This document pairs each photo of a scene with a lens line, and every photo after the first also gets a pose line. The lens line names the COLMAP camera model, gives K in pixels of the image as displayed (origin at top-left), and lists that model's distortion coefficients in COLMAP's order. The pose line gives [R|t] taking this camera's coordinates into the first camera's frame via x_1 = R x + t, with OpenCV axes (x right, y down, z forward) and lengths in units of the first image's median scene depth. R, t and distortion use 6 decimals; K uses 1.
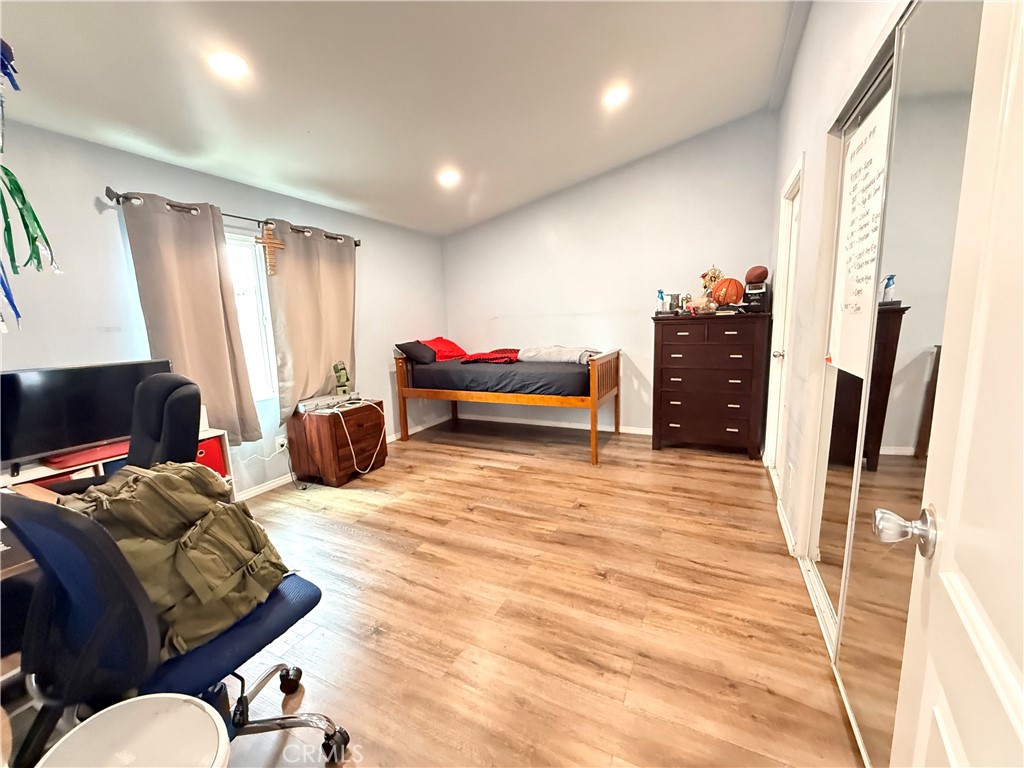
lens RADIAL K [[408.8, 0, 510.0], [0, 408.8, 384.2], [0, 0, 1]] dist [0.001496, 0.000244]
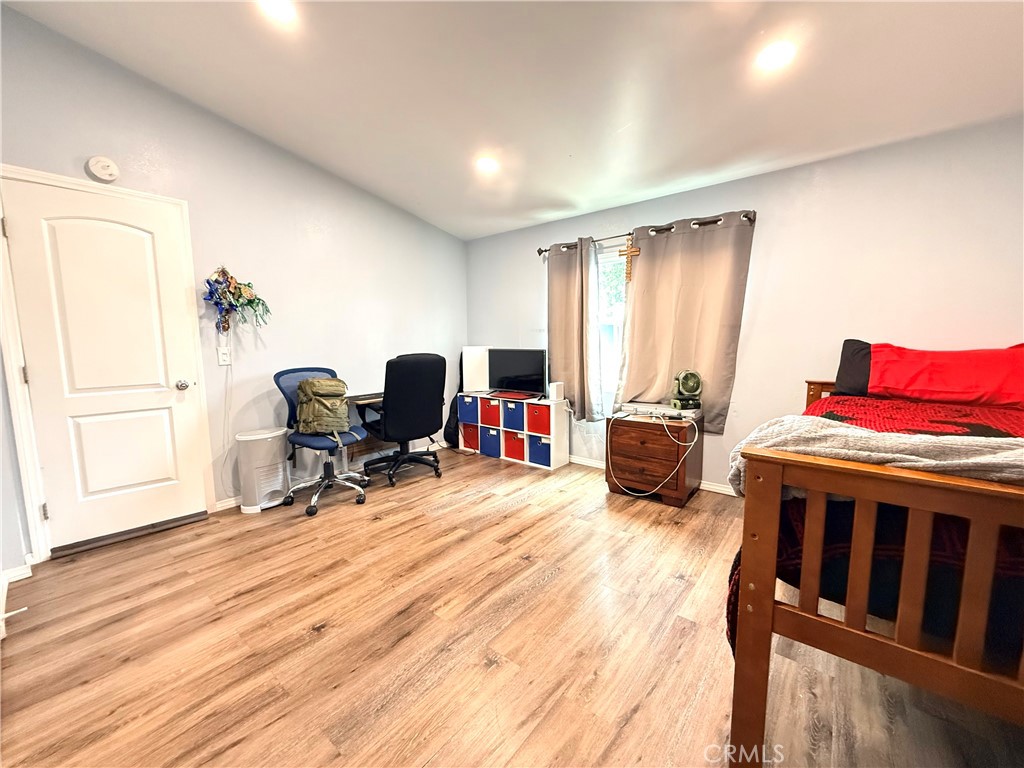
lens RADIAL K [[410.0, 0, 509.8], [0, 410.0, 382.7], [0, 0, 1]] dist [0.001458, 0.000409]
pose [[-0.220948, 0.145292, -0.964403, 0.792477], [-0.128131, 0.975946, 0.176386, -0.214556], [0.966832, 0.162542, -0.197017, 1.301151]]
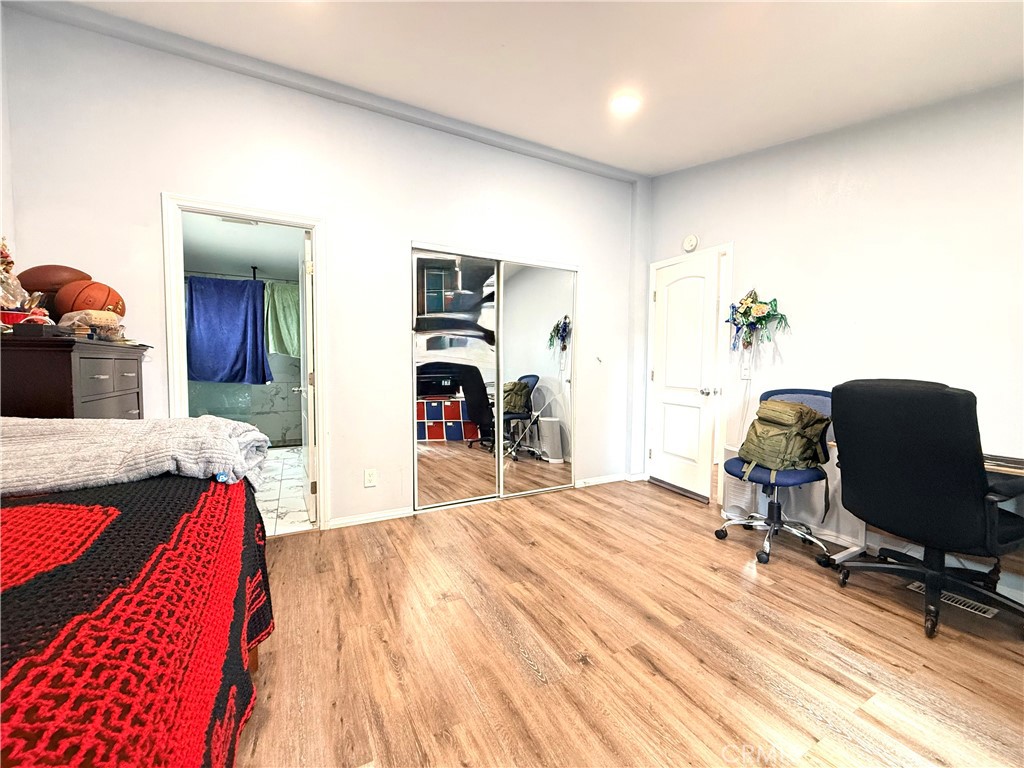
lens RADIAL K [[408.8, 0, 510.0], [0, 408.8, 384.2], [0, 0, 1]] dist [0.001496, 0.000244]
pose [[-0.813383, 0.004041, 0.581714, -0.421673], [0.112134, 0.982312, 0.149967, -0.211223], [-0.570818, 0.187211, -0.799449, 1.757846]]
